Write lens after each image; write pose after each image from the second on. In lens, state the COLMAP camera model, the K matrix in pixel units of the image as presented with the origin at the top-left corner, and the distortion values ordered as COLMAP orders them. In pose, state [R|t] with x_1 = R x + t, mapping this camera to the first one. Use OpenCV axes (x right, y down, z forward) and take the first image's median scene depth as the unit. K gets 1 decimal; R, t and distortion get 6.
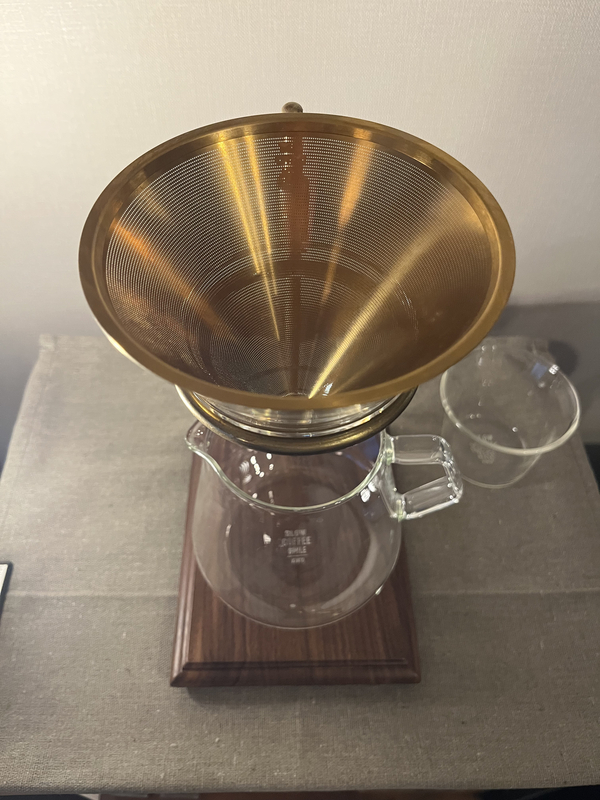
lens RADIAL K [[617.8, 0, 300.0], [0, 617.8, 400.0], [0, 0, 1]] dist [0.056449, -0.117587]
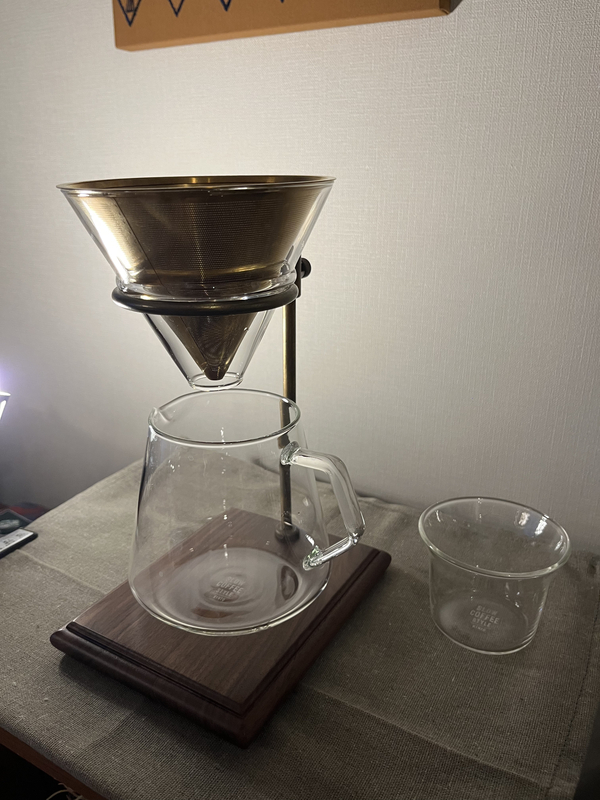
lens RADIAL K [[617.8, 0, 300.0], [0, 617.8, 400.0], [0, 0, 1]] dist [0.056449, -0.117587]
pose [[0.852029, 0.177812, -0.492371, 0.555019], [-0.420087, 0.793457, -0.440401, 0.398877], [0.312367, 0.582073, 0.750745, 0.108083]]
